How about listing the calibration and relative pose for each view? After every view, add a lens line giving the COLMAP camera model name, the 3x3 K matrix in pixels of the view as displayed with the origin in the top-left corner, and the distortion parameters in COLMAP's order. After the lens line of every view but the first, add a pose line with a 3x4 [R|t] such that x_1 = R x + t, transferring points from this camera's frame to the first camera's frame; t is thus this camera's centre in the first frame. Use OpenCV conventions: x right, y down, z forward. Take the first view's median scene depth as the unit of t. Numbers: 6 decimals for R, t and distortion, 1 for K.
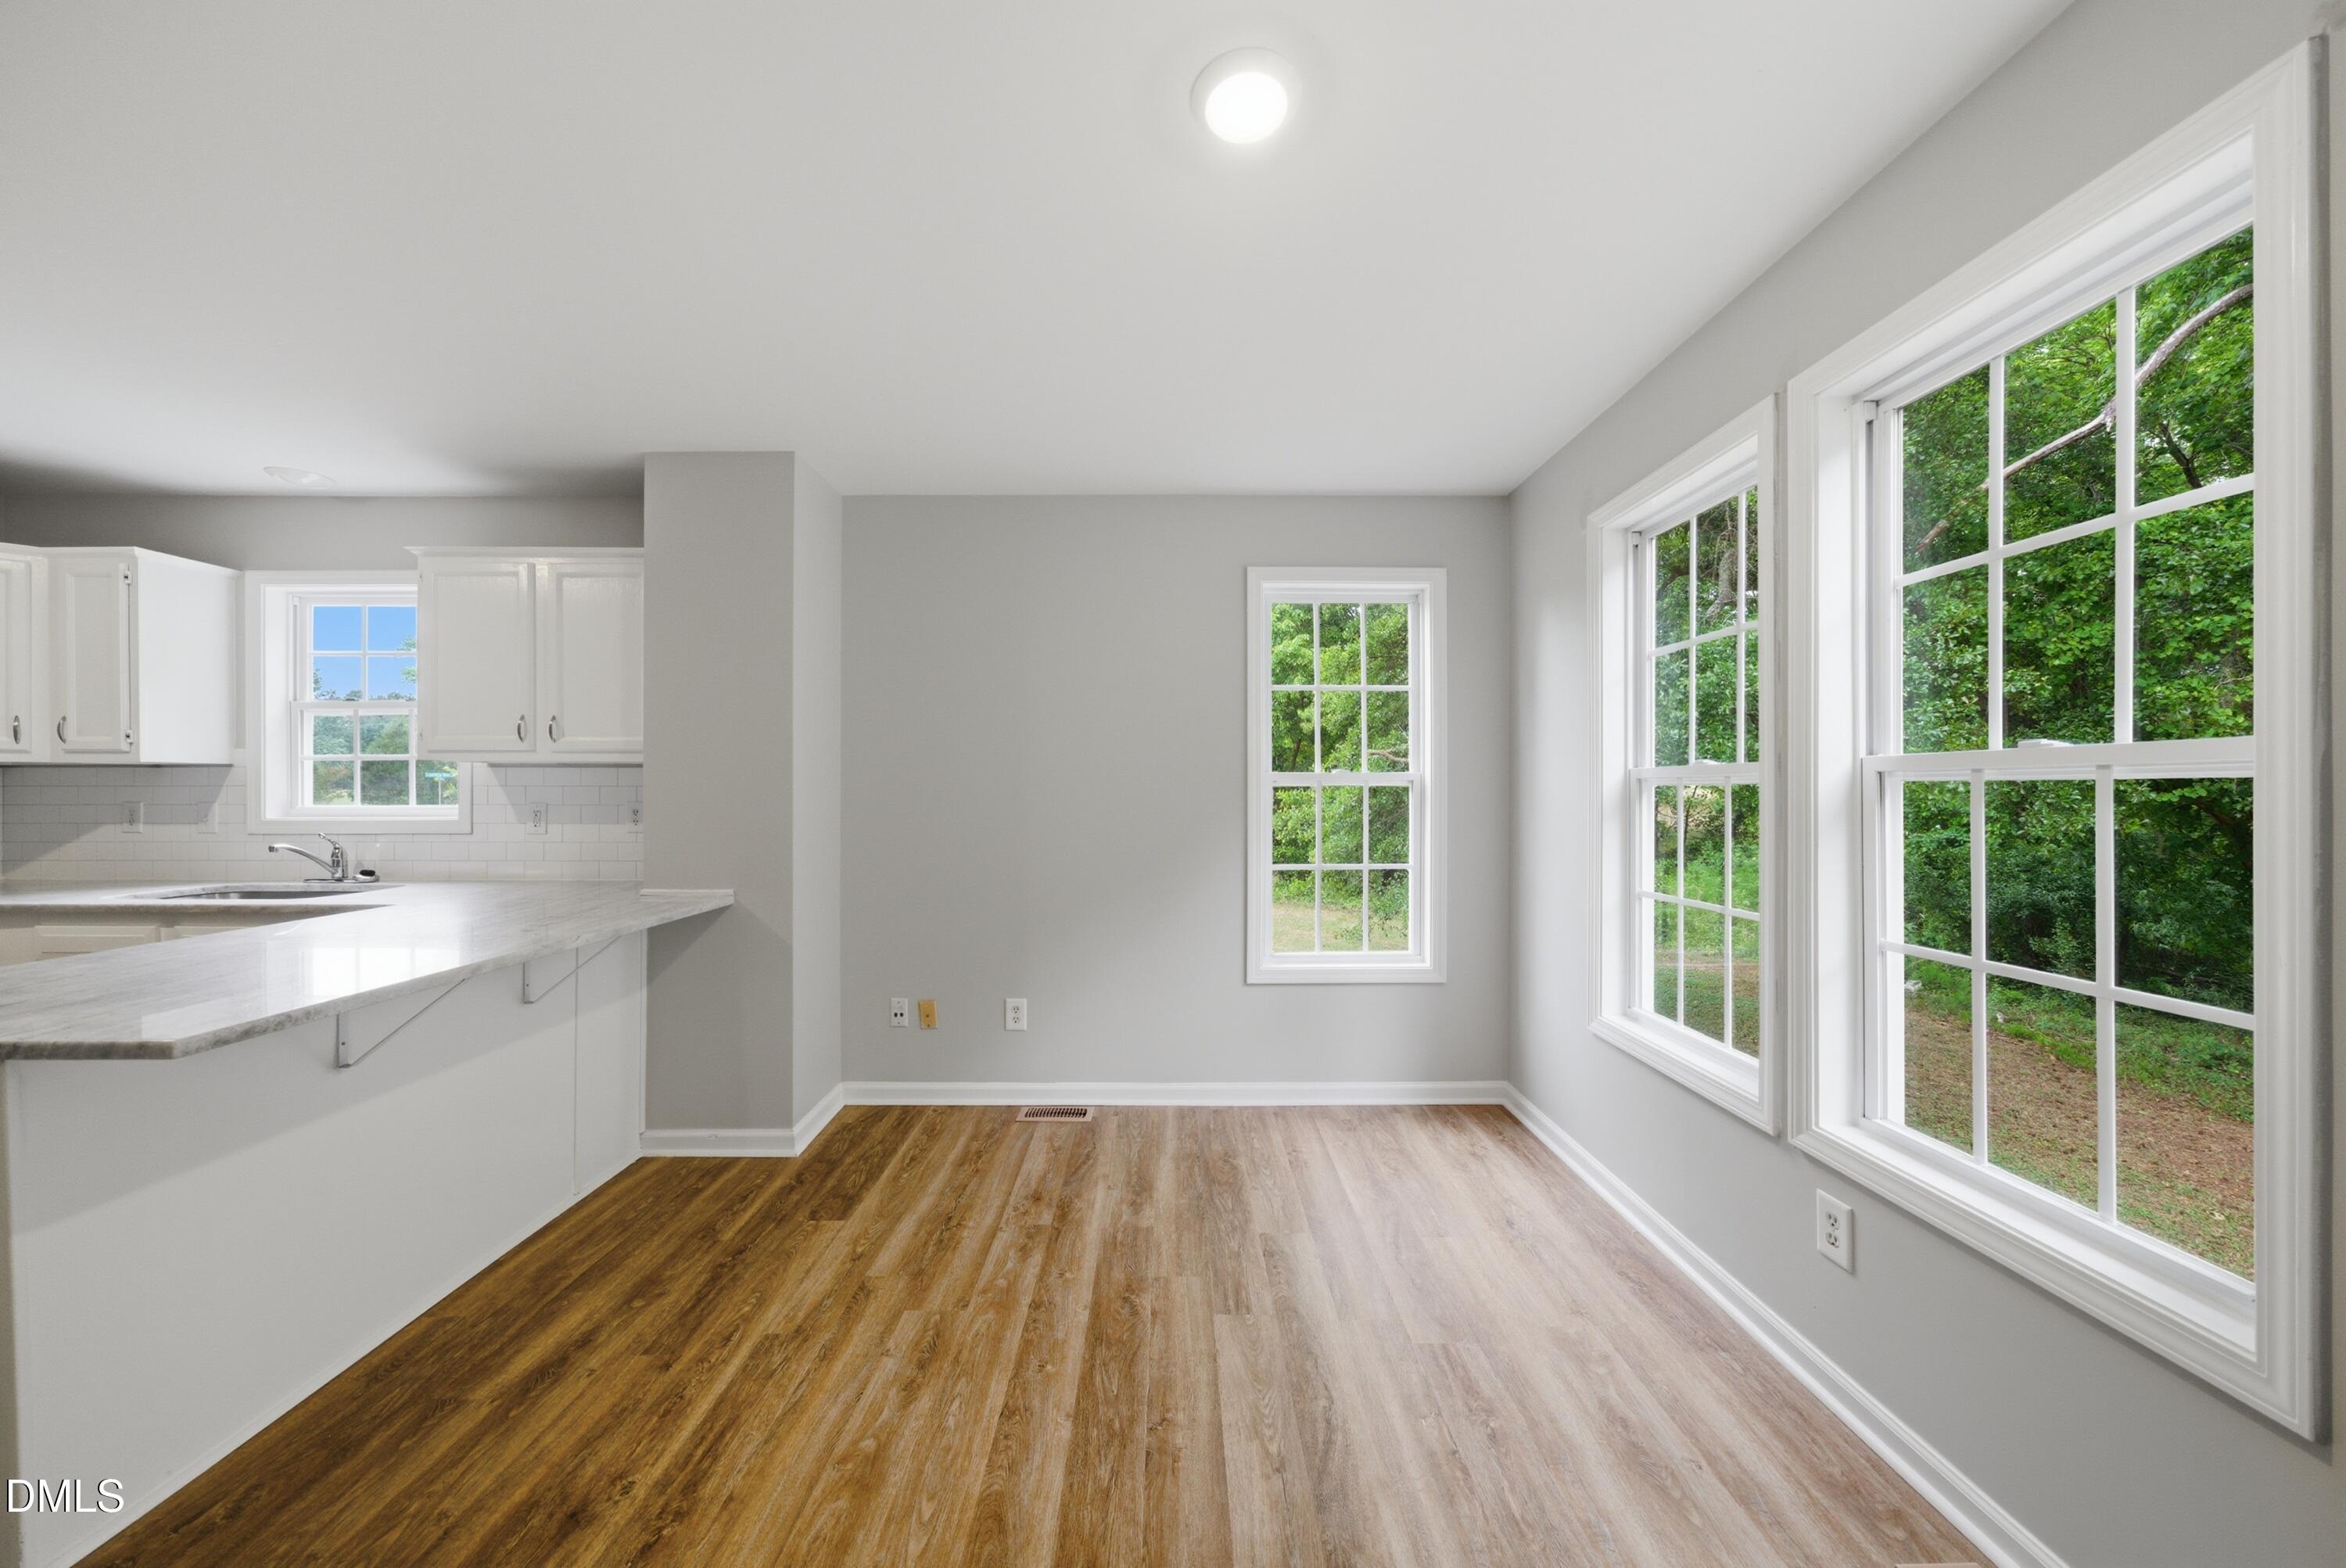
lens RADIAL K [[811.6, 0, 1157.2], [0, 811.6, 789.0], [0, 0, 1]] dist [-0.006951, 0.001339]
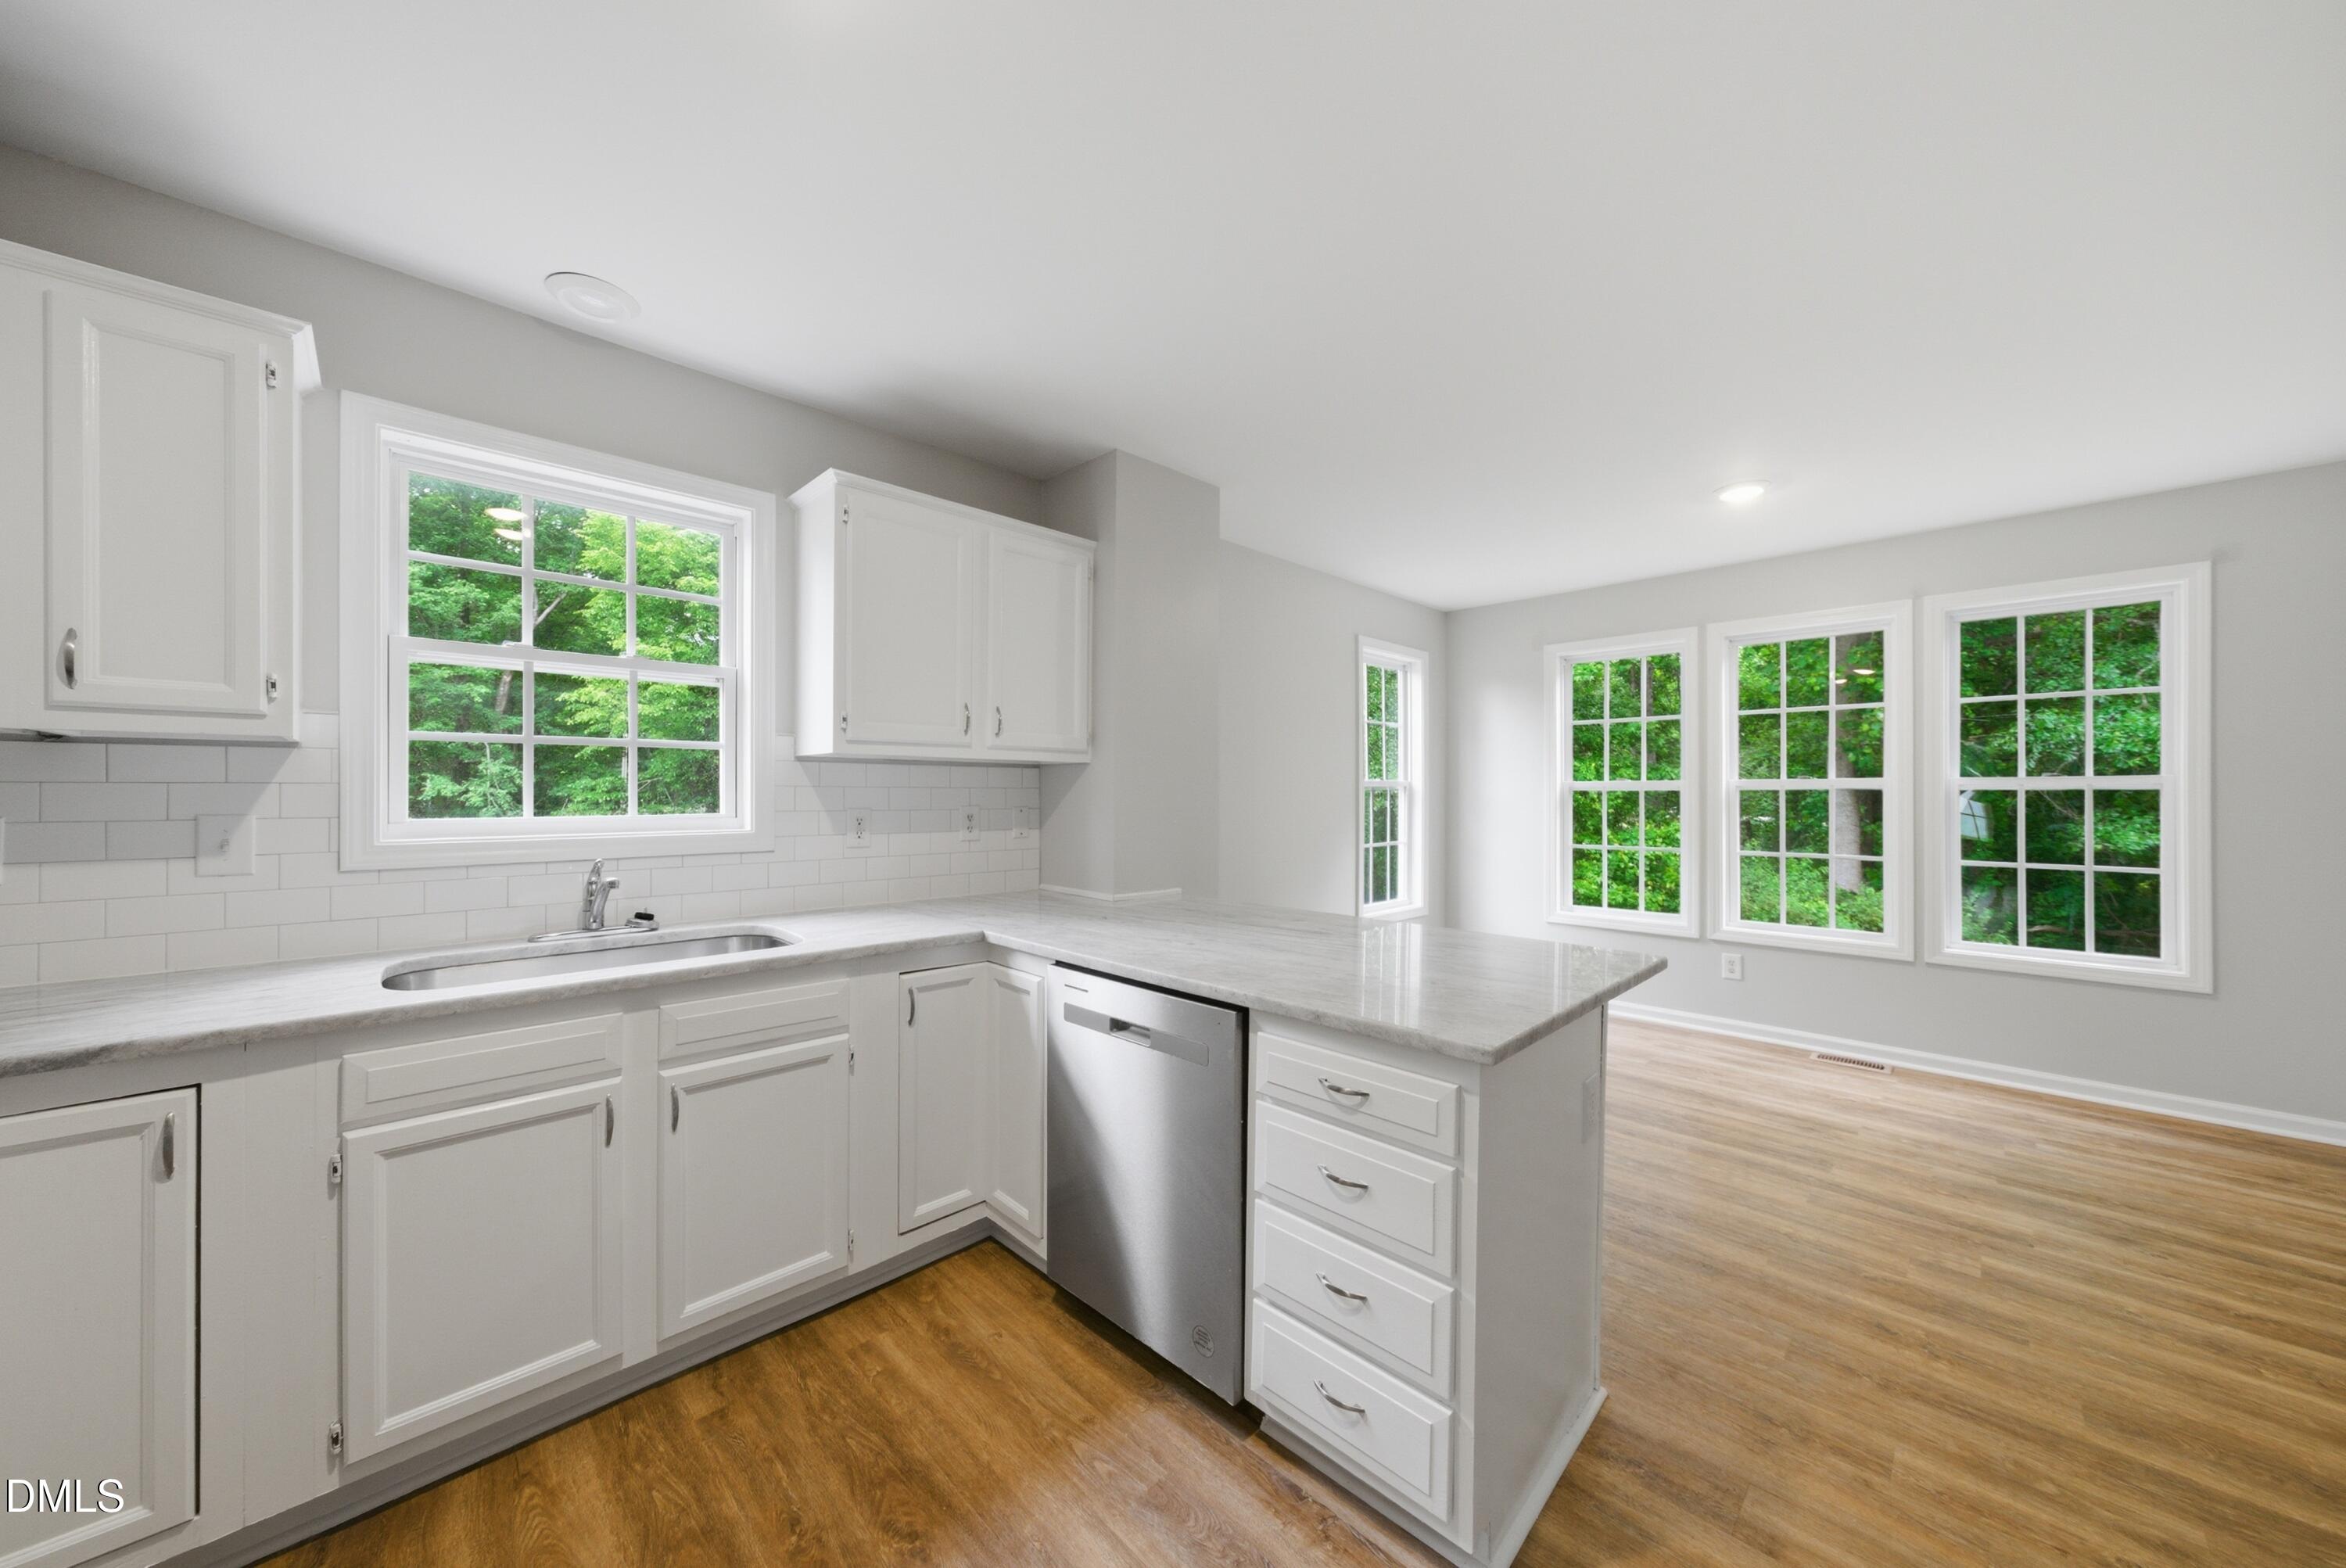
lens RADIAL K [[811.6, 0, 1186.1], [0, 811.6, 786.9], [0, 0, 1]] dist [-0.006951, 0.001339]
pose [[0.708614, 0.004535, 0.705581, -1.305370], [-0.003012, 0.999990, -0.003402, -0.002202], [-0.705590, 0.000286, 0.708621, 0.246273]]
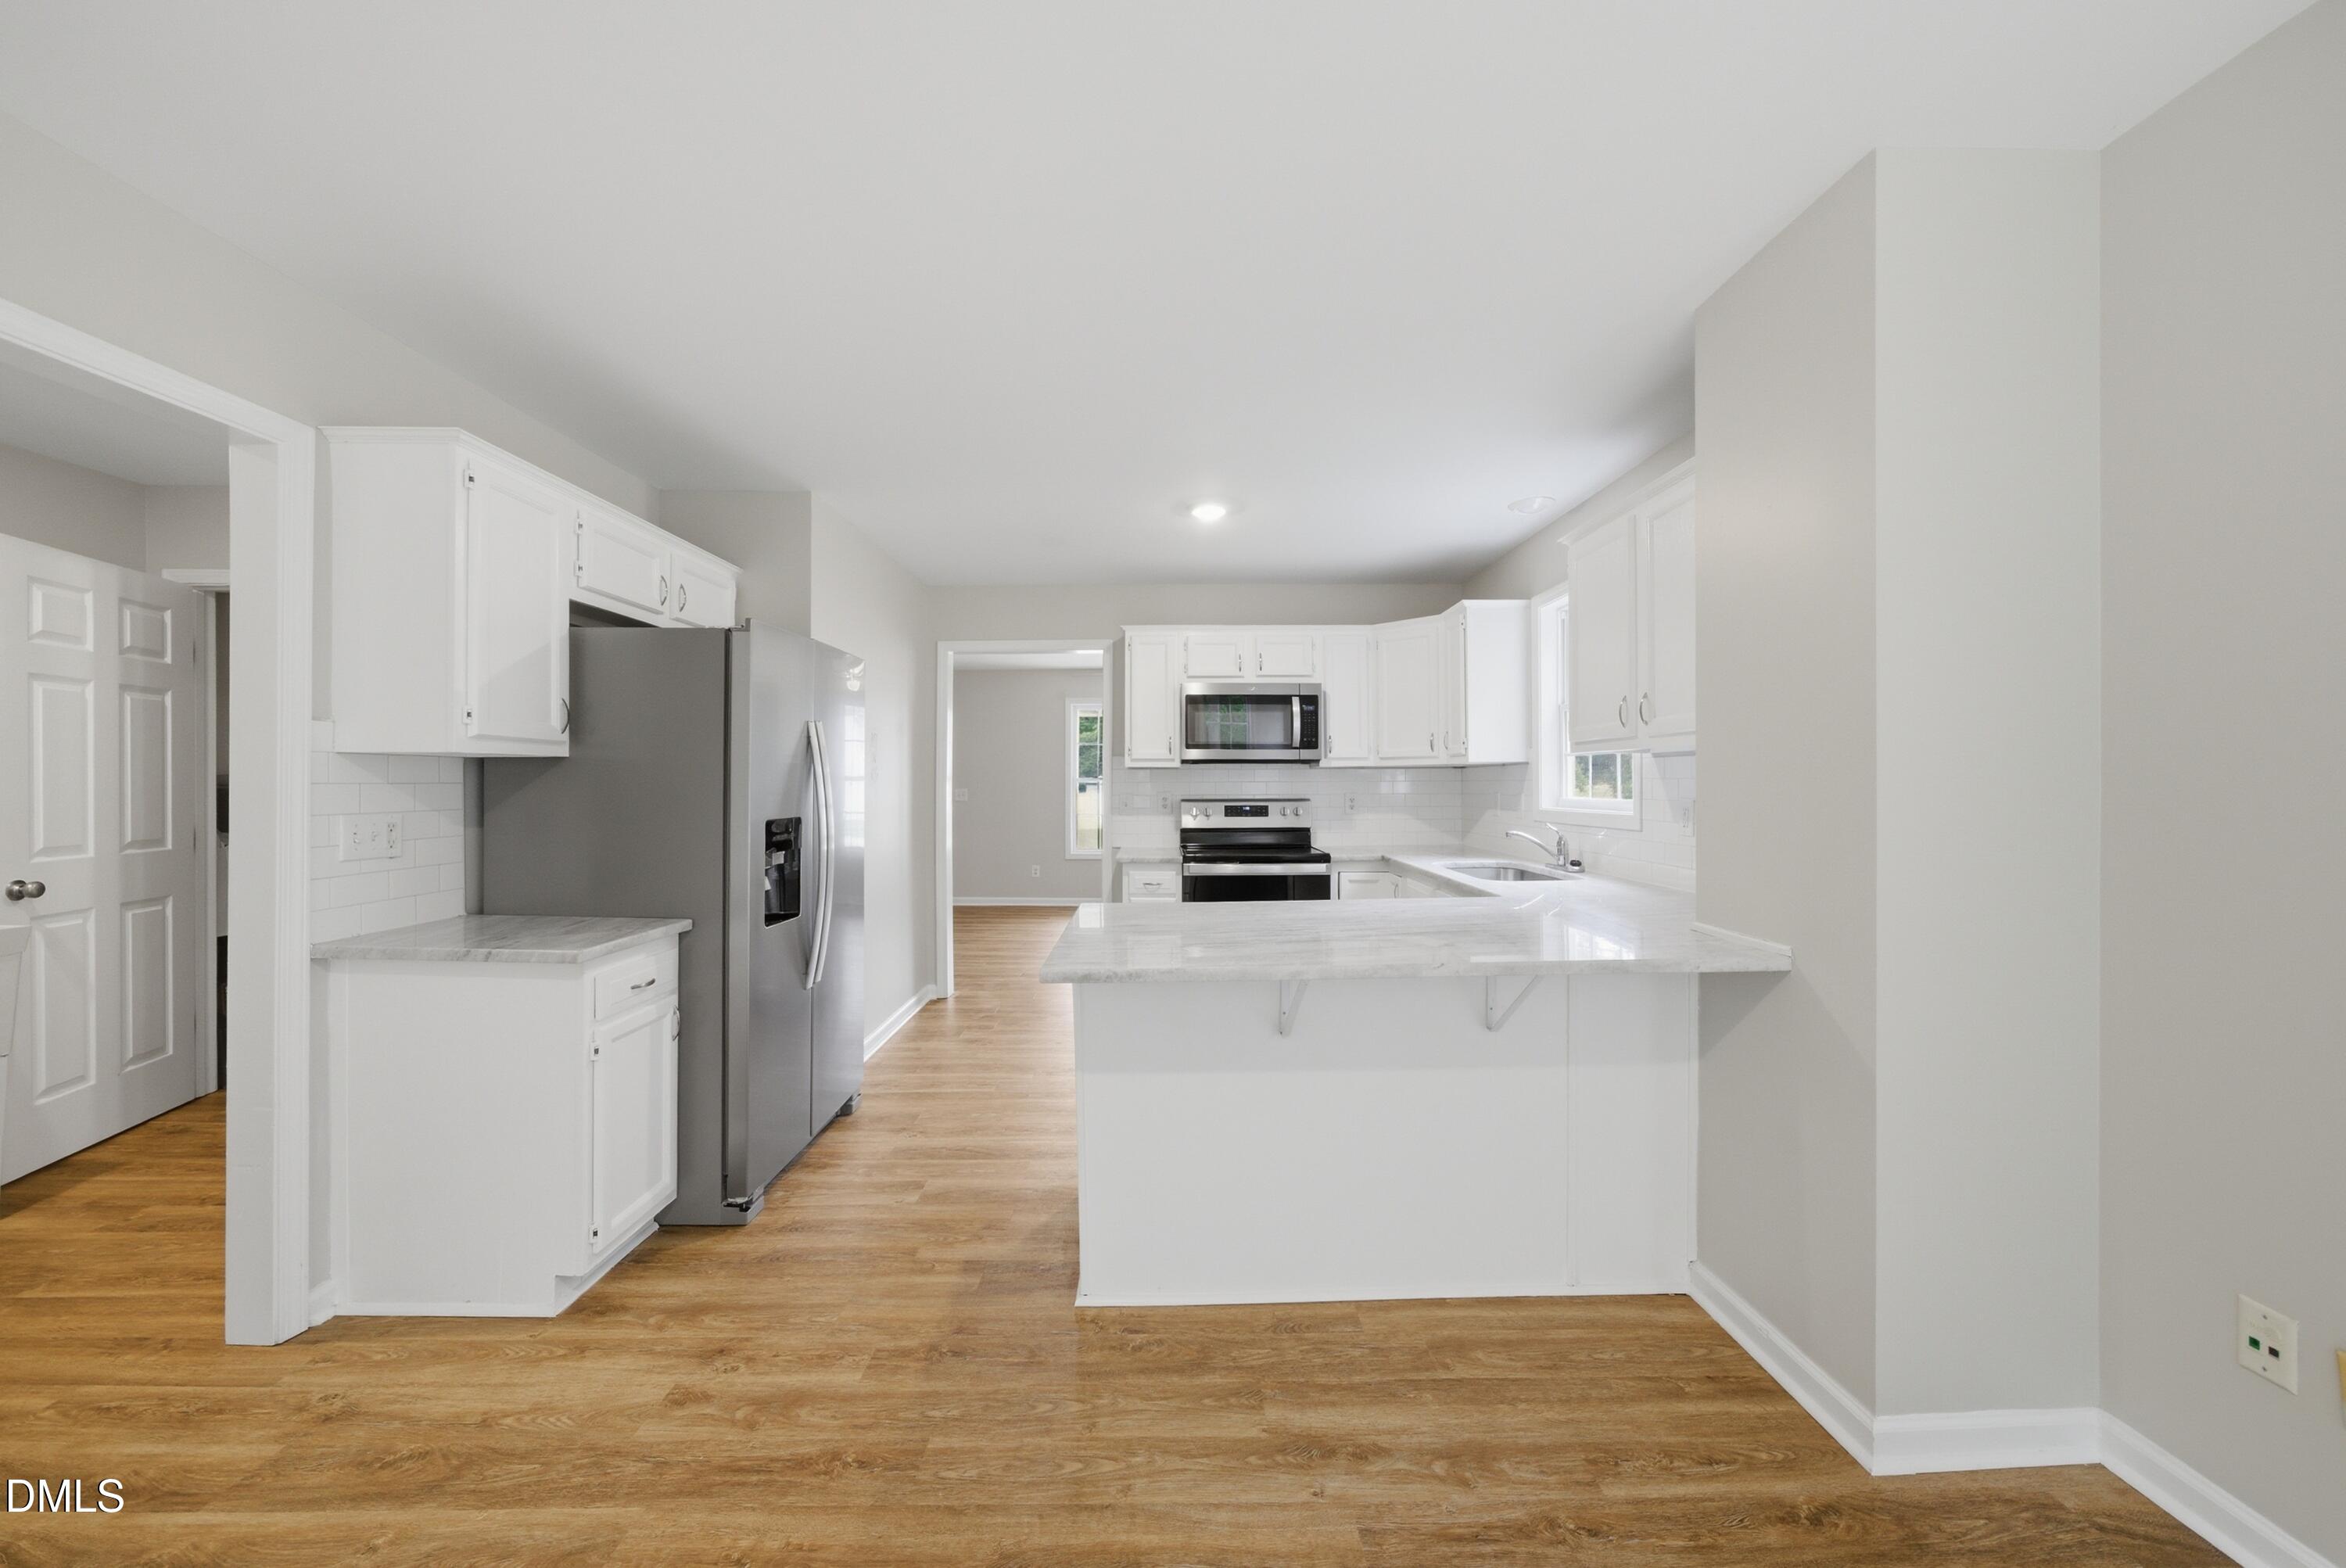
lens RADIAL K [[811.6, 0, 1160.8], [0, 811.6, 780.6], [0, 0, 1]] dist [-0.006951, 0.001339]
pose [[0.005404, -0.004768, -0.999974, 0.082164], [0.013346, 0.999900, -0.004695, -0.004182], [0.999896, -0.013320, 0.005467, 0.534160]]
